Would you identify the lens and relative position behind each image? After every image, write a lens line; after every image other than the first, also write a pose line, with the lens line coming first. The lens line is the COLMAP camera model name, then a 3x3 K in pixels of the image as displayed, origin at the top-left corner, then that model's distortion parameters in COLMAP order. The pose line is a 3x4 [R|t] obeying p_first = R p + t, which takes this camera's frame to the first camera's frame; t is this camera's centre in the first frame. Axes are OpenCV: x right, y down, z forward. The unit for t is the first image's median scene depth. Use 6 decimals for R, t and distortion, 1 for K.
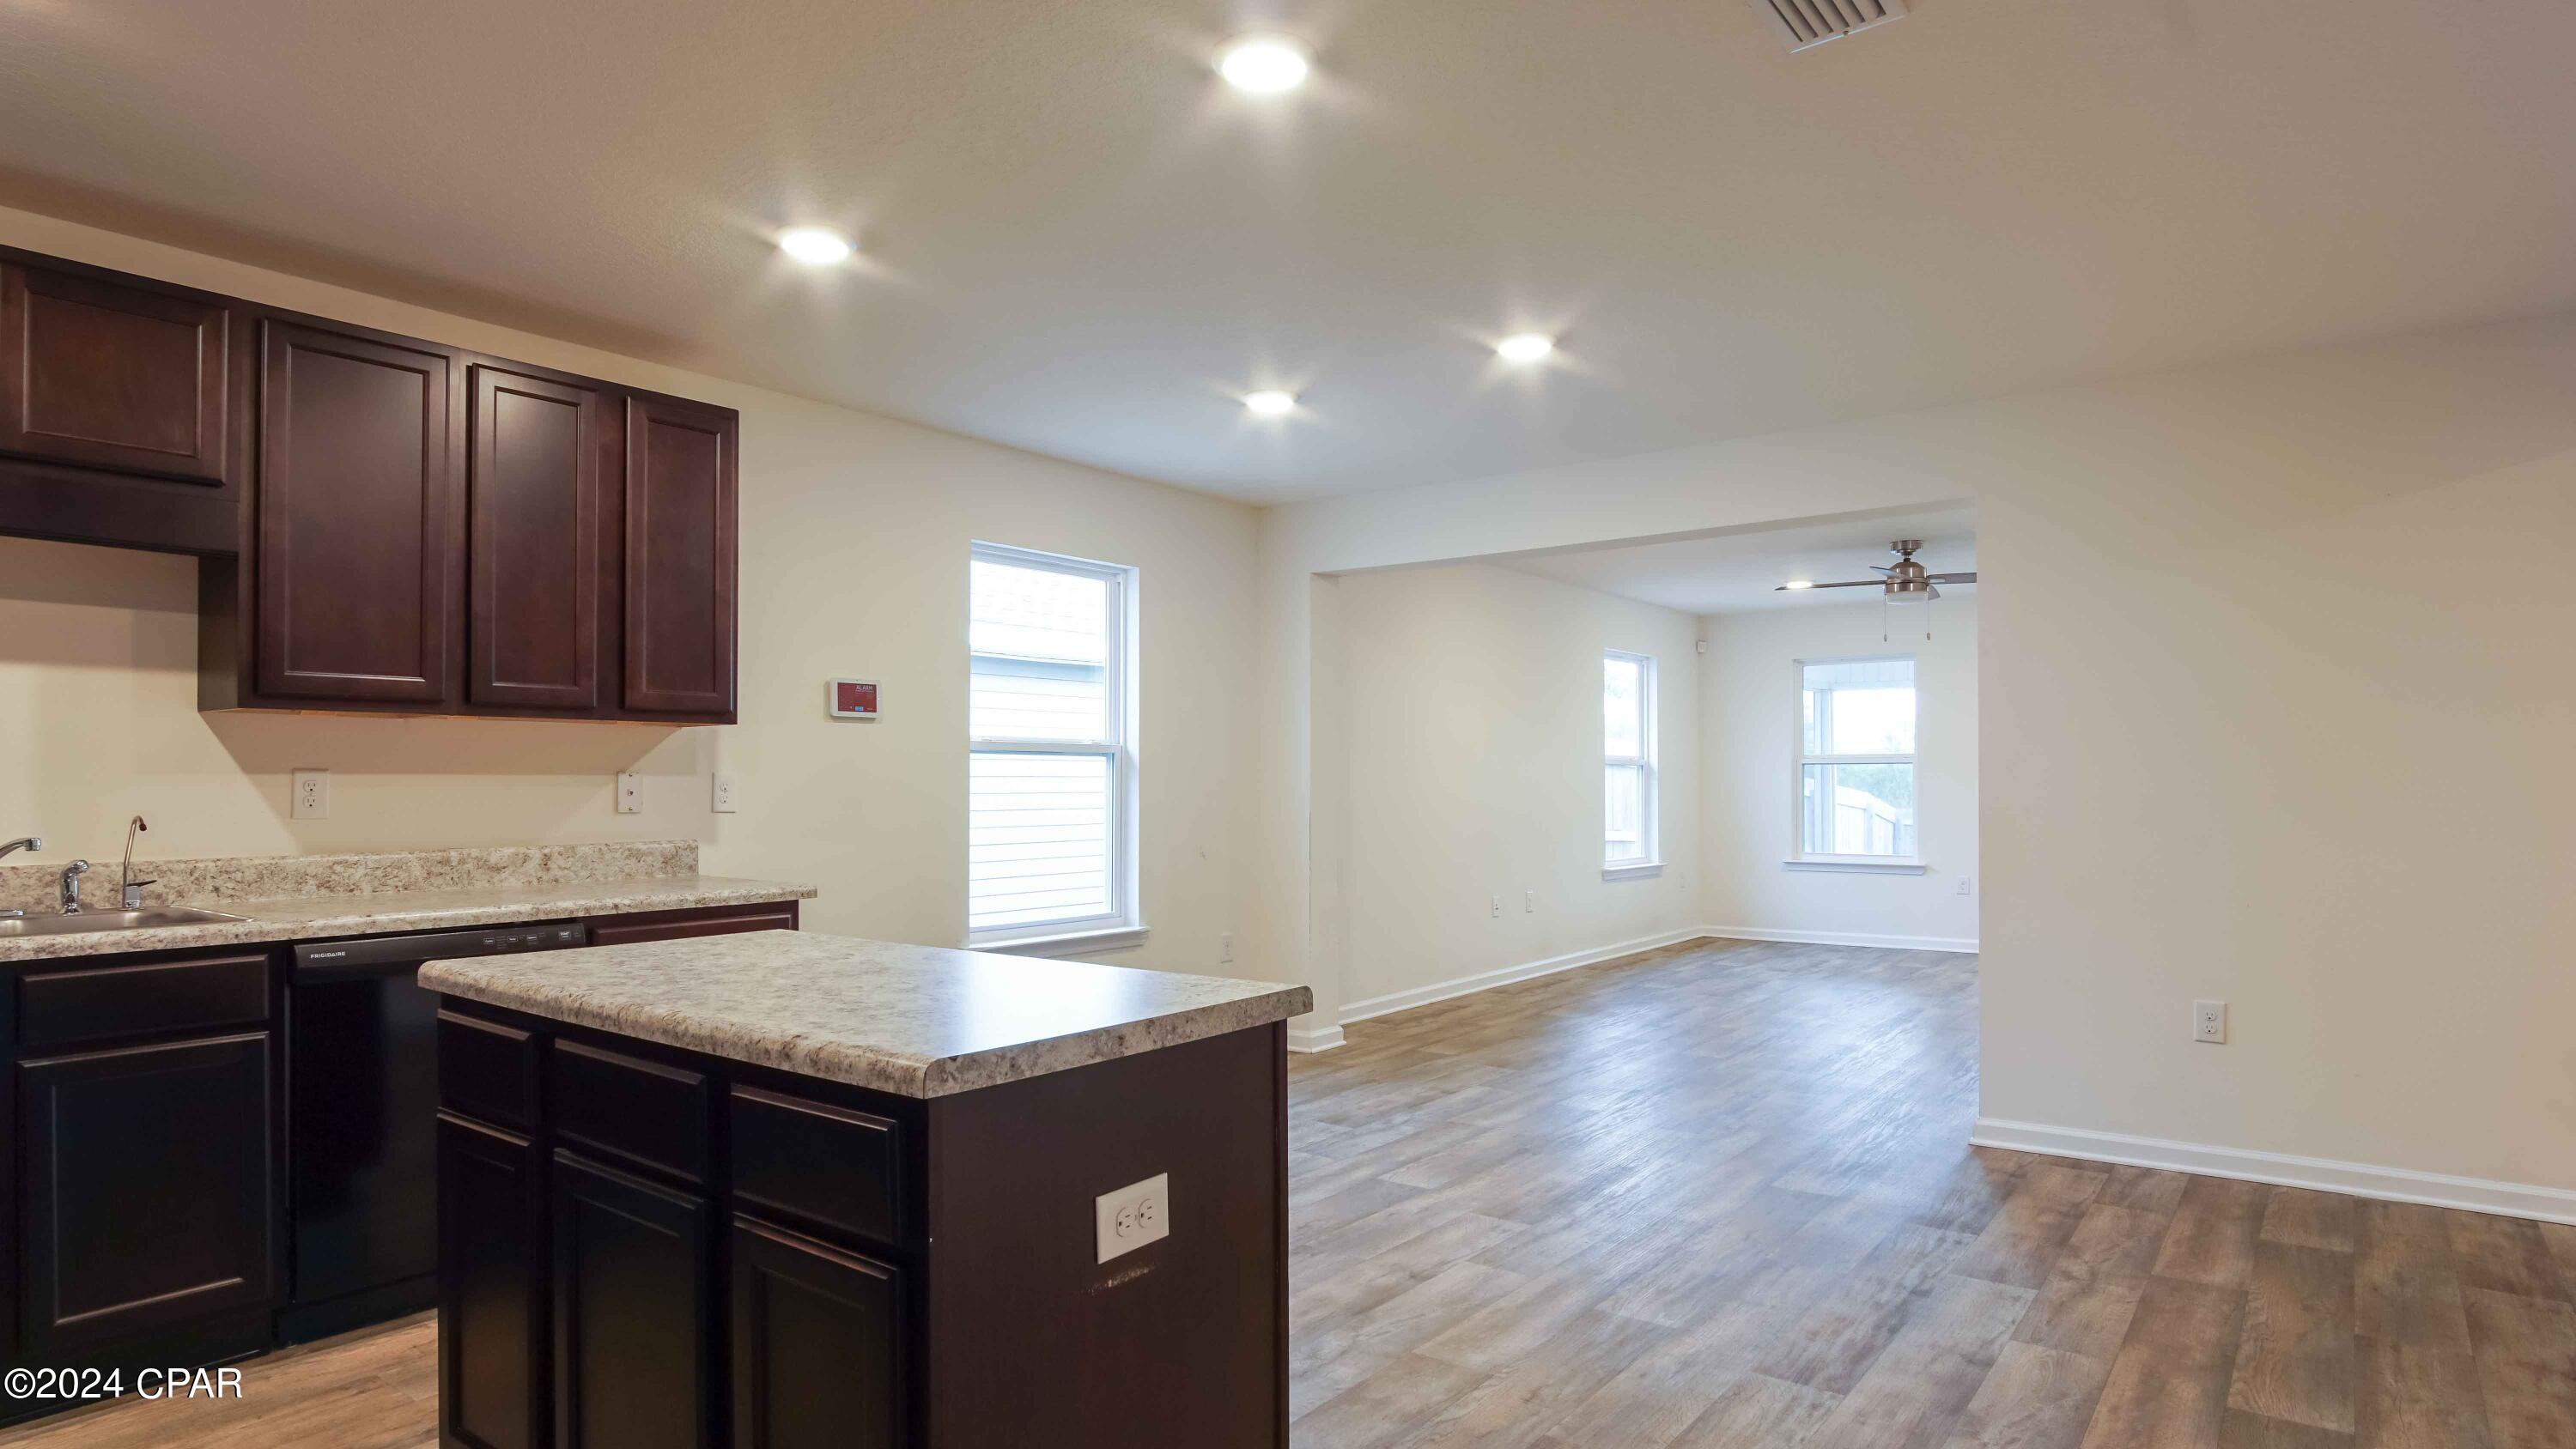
lens RADIAL K [[1411.9, 0, 1285.9], [0, 1411.9, 765.6], [0, 0, 1]] dist [-0.020339, 0.001801]
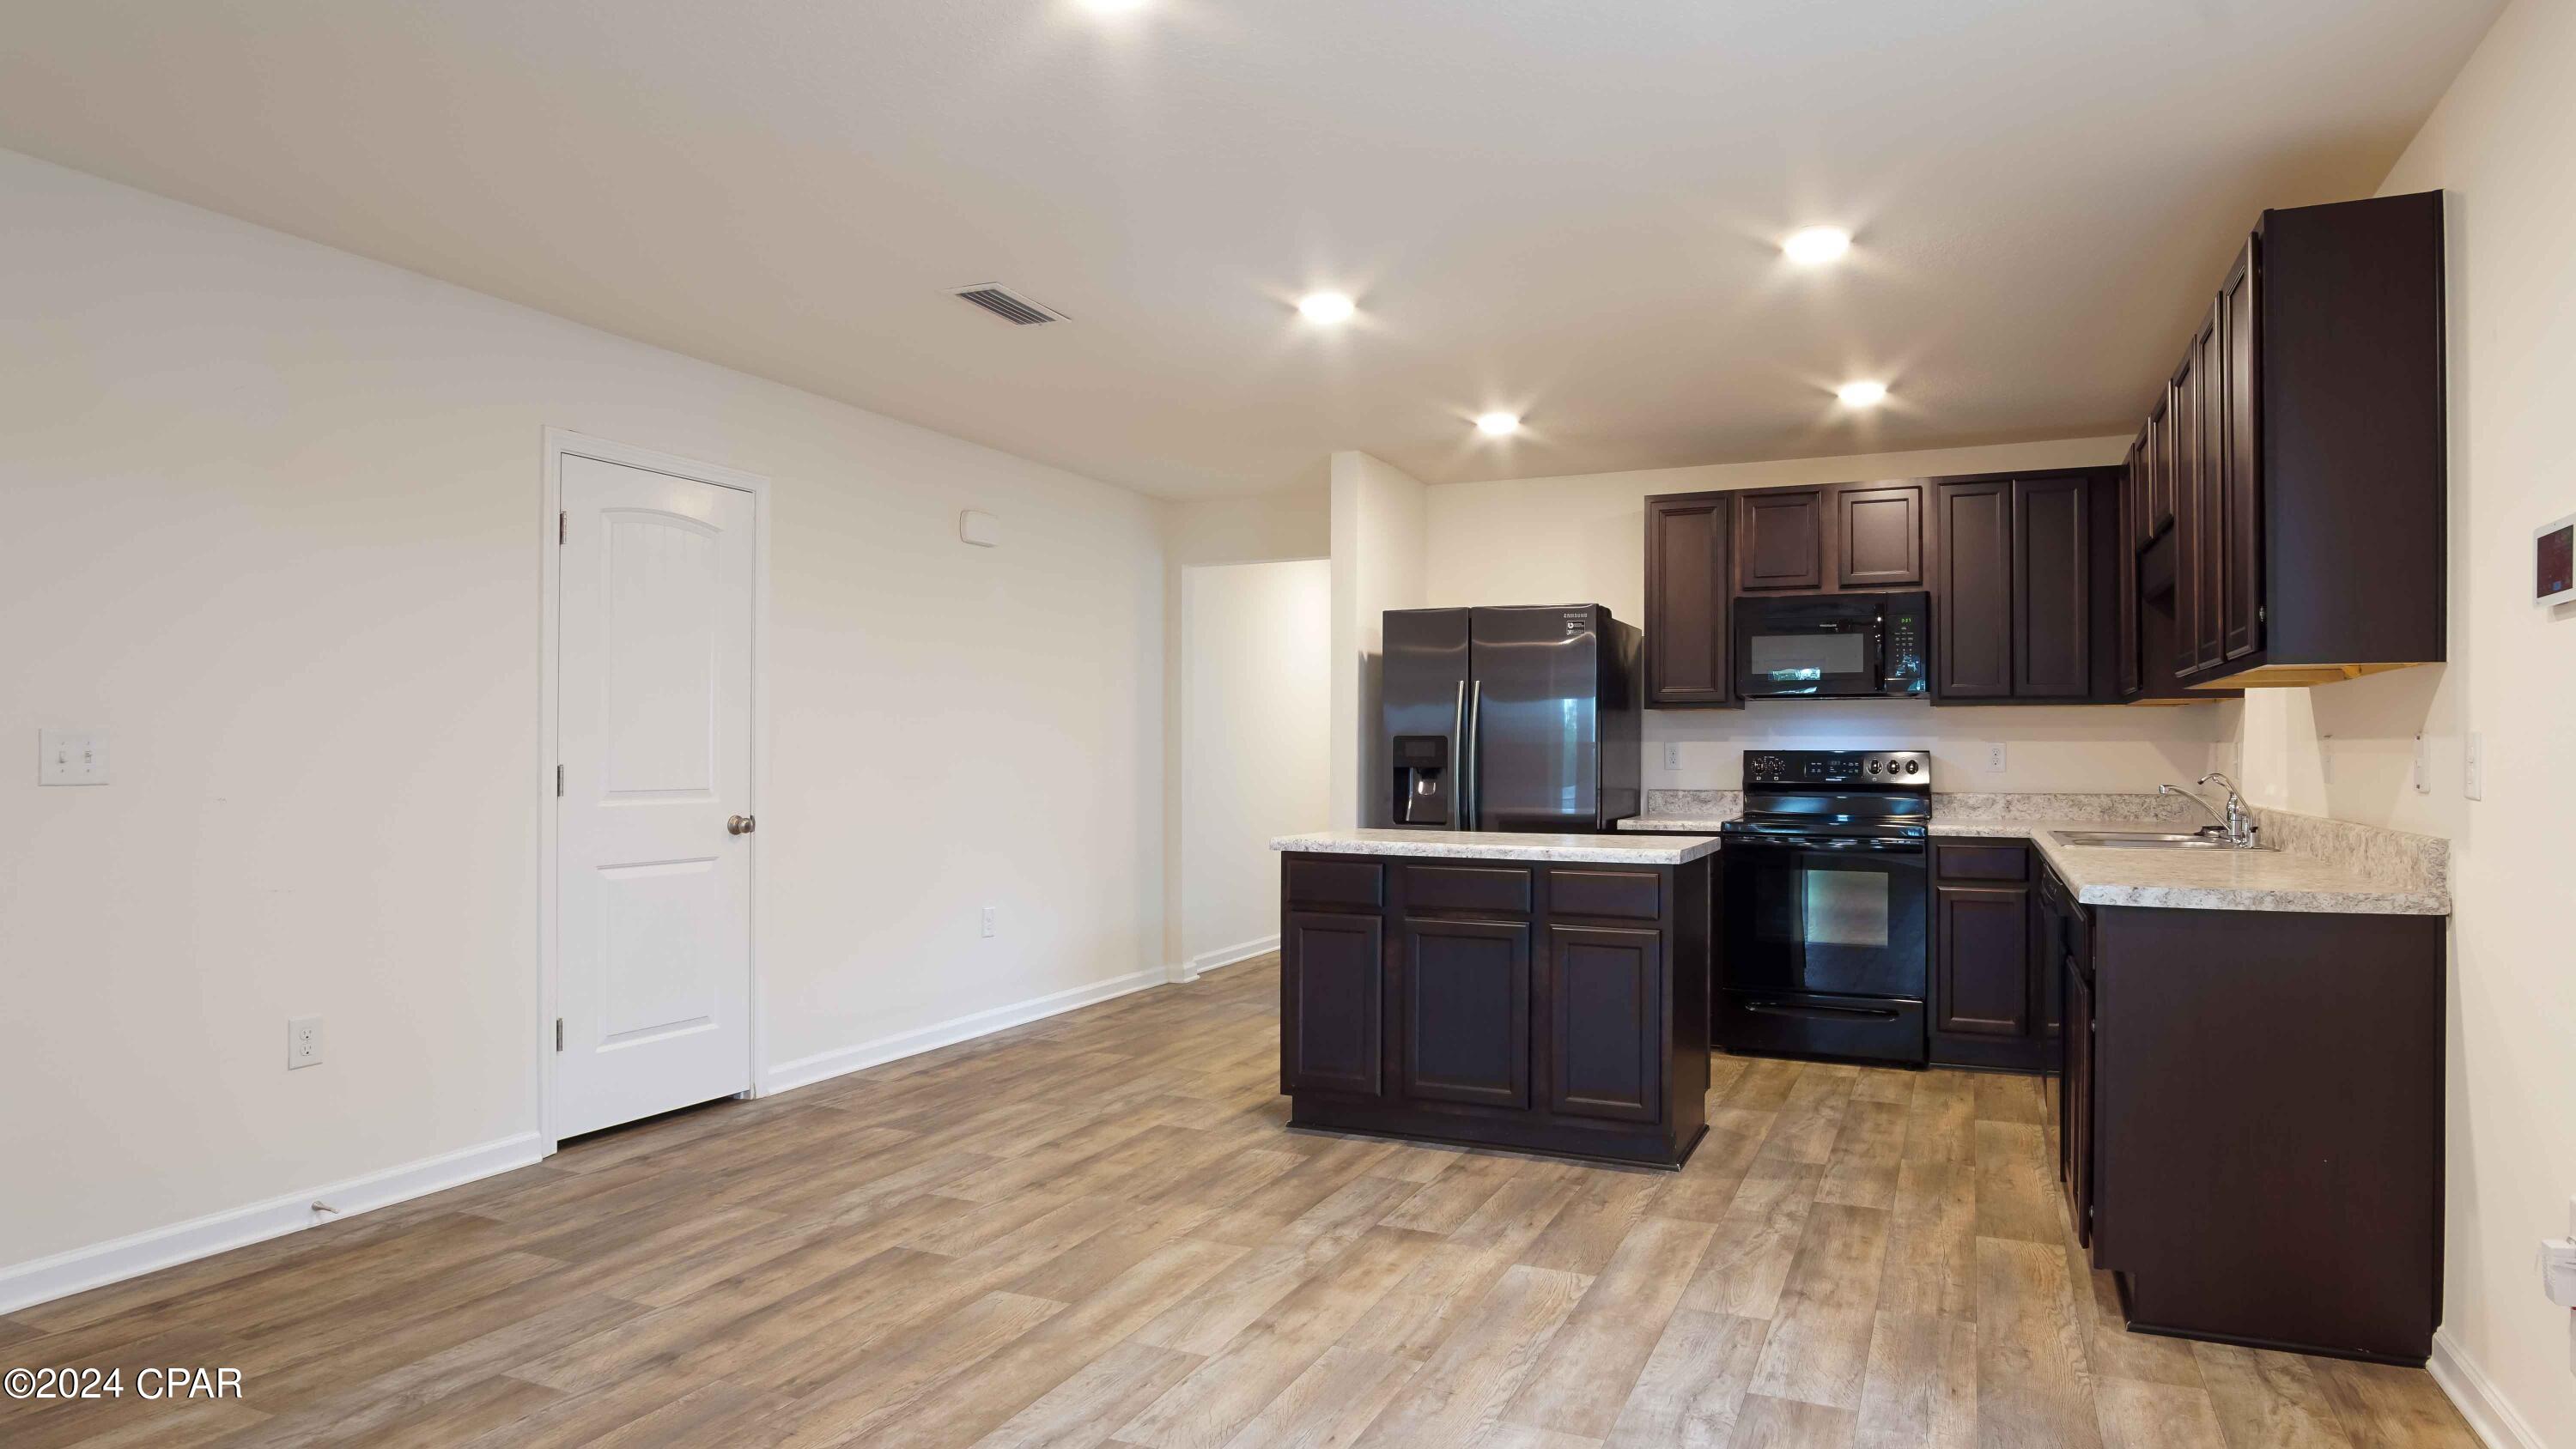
lens RADIAL K [[1401.7, 0, 1401.1], [0, 1401.7, 746.4], [0, 0, 1]] dist [-0.024736, 0.008302]
pose [[-0.961567, -0.000935, -0.274568, 0.244228], [0.002597, 0.999918, -0.012501, 0.022129], [0.274557, -0.012734, -0.961486, 1.825270]]
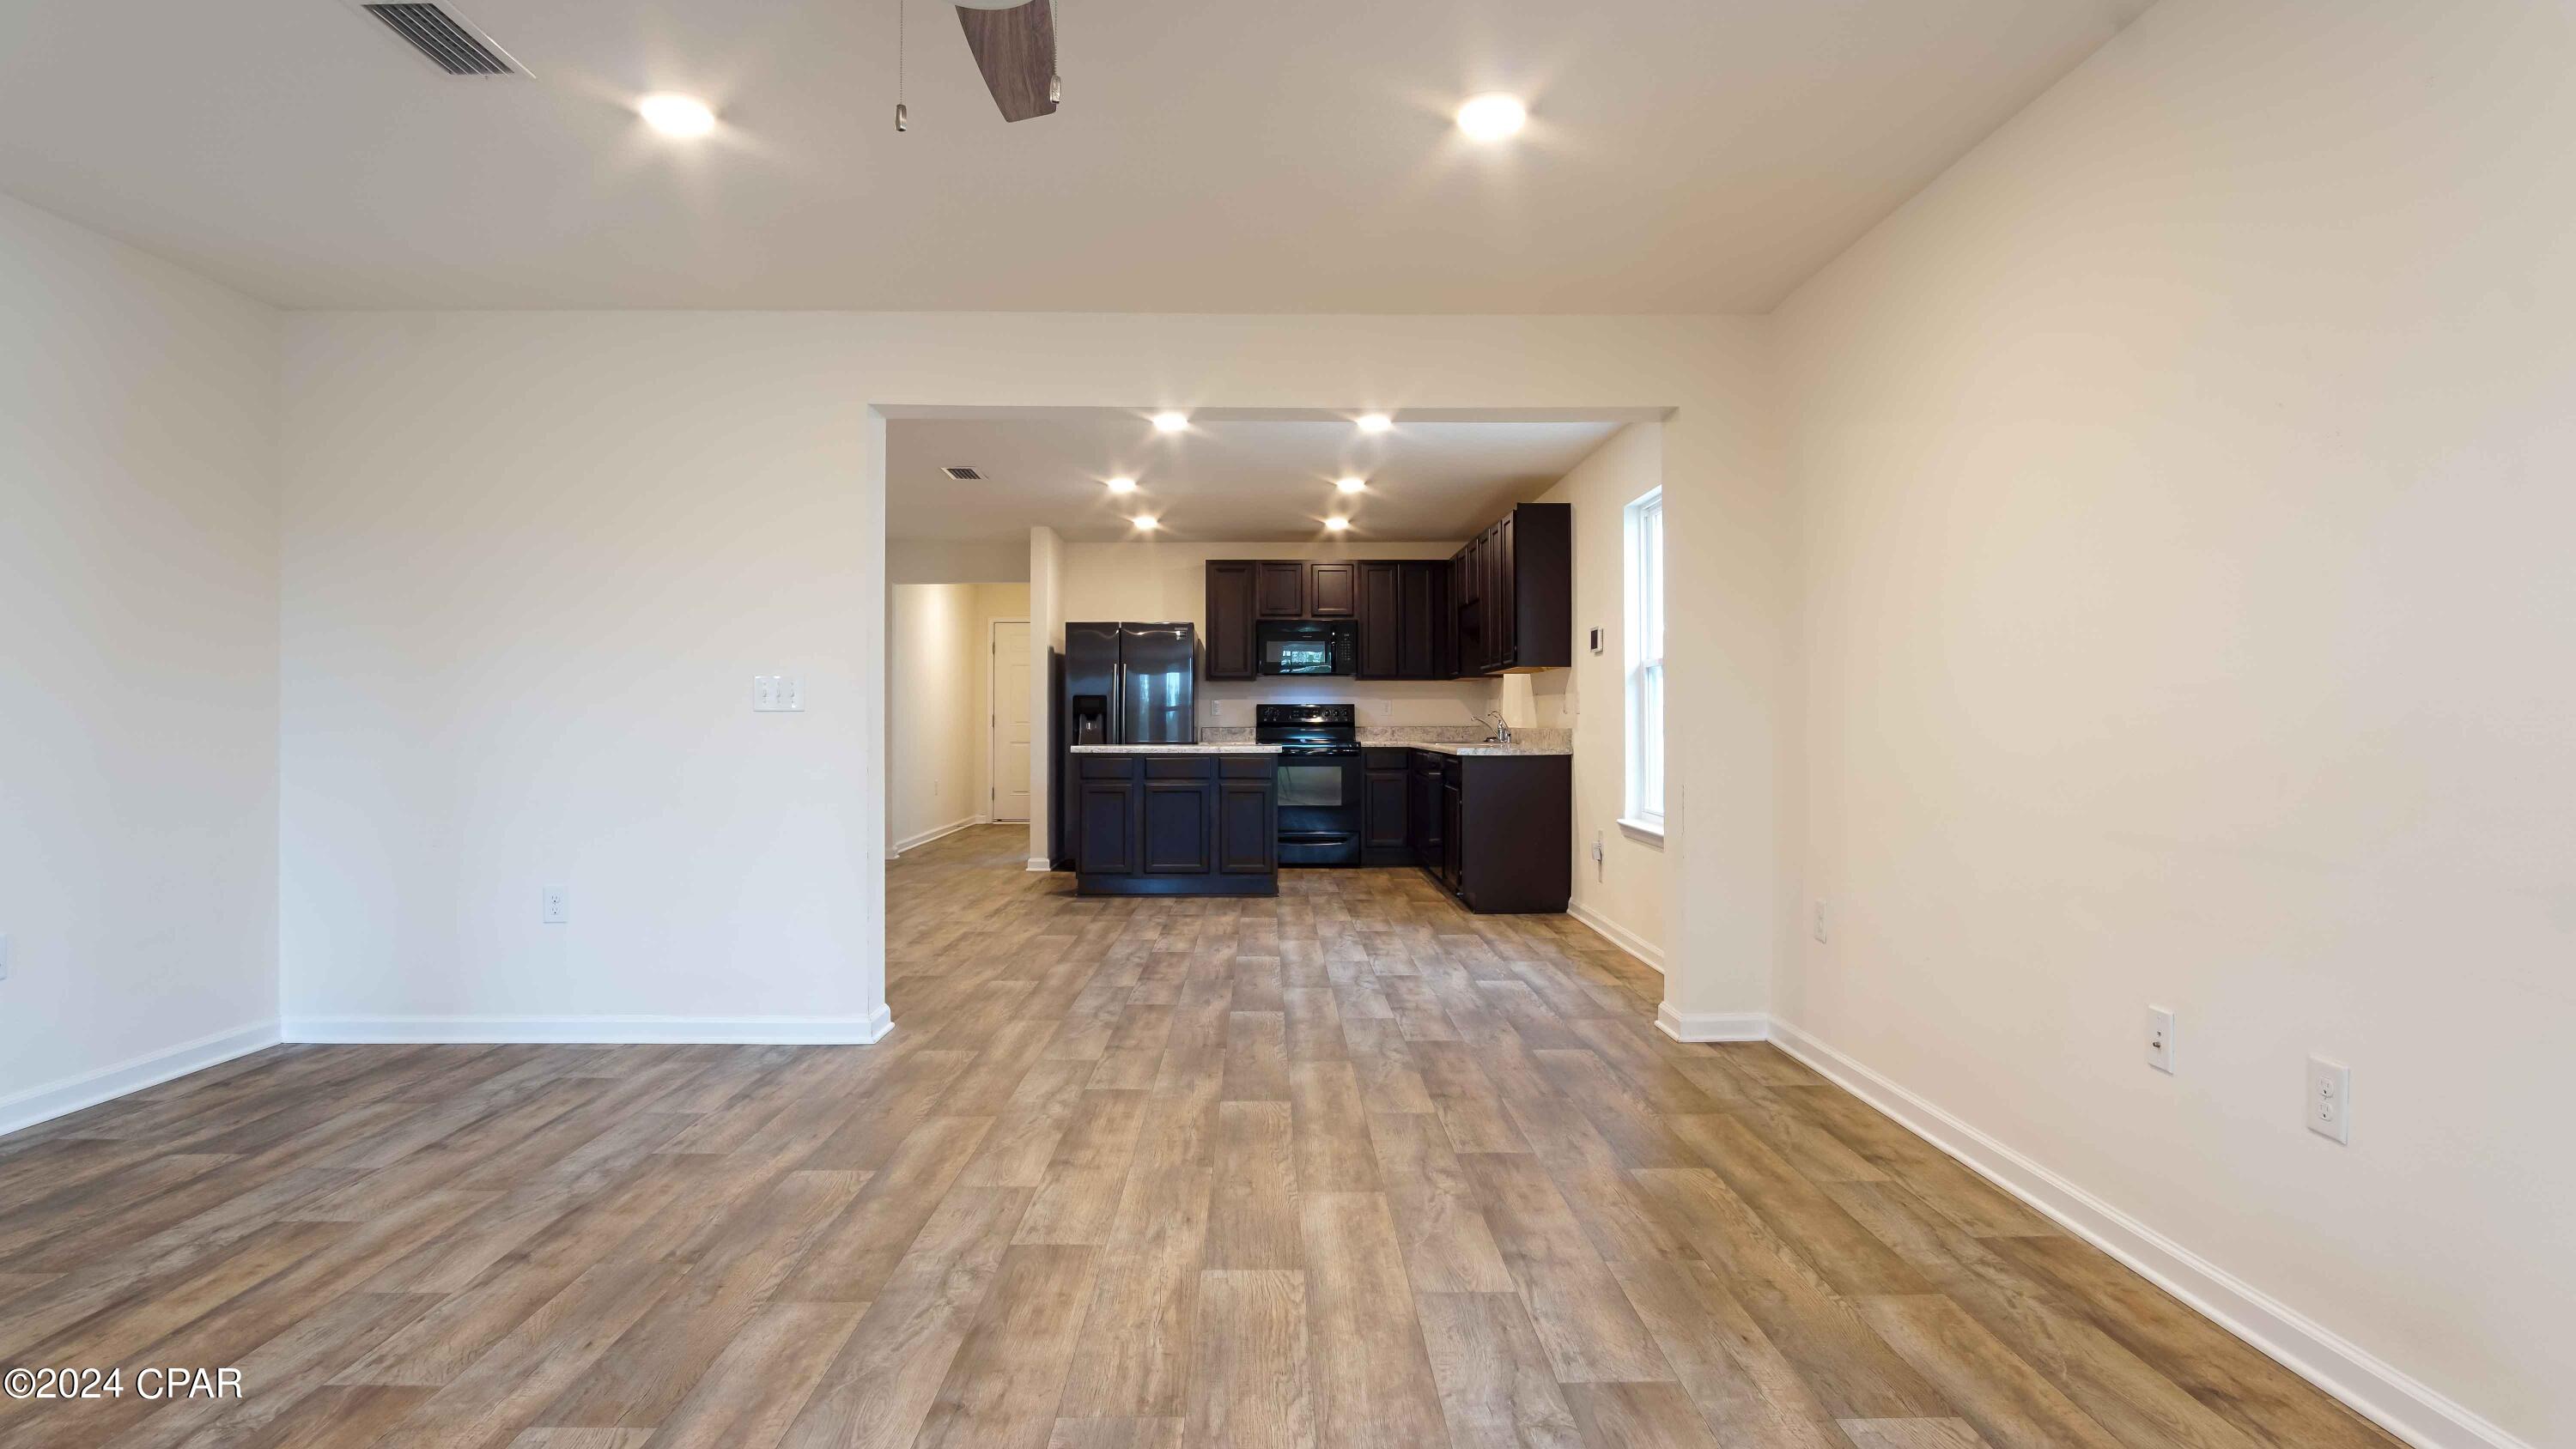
lens RADIAL K [[1363.2, 0, 1282.2], [0, 1363.2, 706.2], [0, 0, 1]] dist [-0.021882, 0.001402]
pose [[-0.778297, -0.003088, -0.627889, 1.236362], [0.009392, 0.999819, -0.016559, 0.062227], [0.627827, -0.018784, -0.778127, 2.678245]]
